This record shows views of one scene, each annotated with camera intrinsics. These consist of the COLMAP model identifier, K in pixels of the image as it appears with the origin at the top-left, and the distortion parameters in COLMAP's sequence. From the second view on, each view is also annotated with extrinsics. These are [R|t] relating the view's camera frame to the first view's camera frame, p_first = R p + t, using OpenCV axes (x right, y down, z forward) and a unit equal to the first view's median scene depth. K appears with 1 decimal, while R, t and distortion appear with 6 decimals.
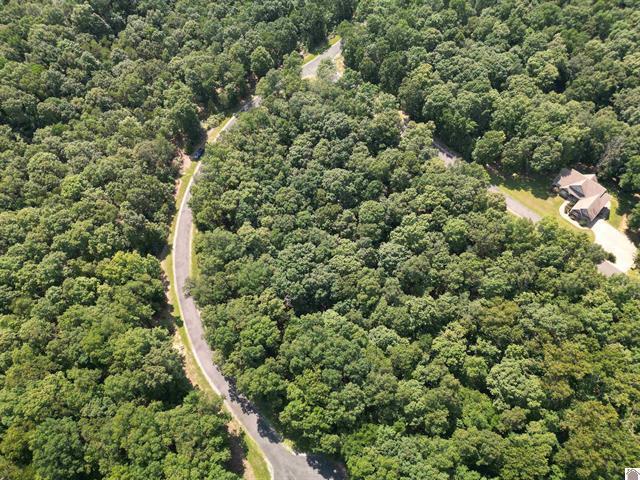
lens RADIAL K [[448.9, 0, 320.0], [0, 448.9, 240.0], [0, 0, 1]] dist [0.083737, -0.078959]
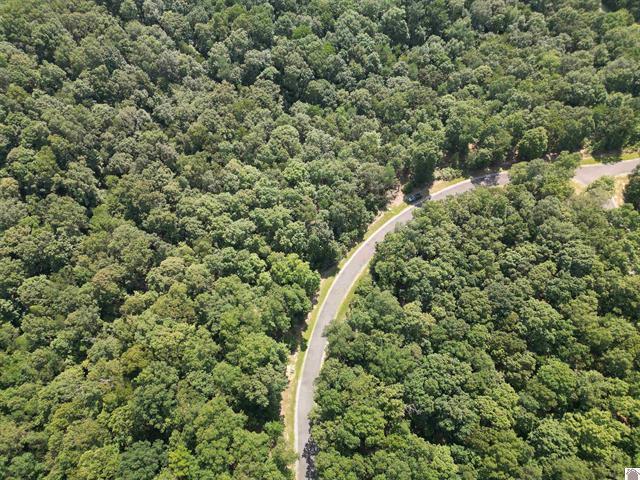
lens RADIAL K [[448.9, 0, 320.0], [0, 448.9, 240.0], [0, 0, 1]] dist [0.083737, -0.078959]
pose [[0.787494, 0.533885, -0.307930, -0.098542], [-0.533787, 0.840570, 0.092270, -0.113177], [0.308098, 0.091707, 0.946924, 0.060933]]
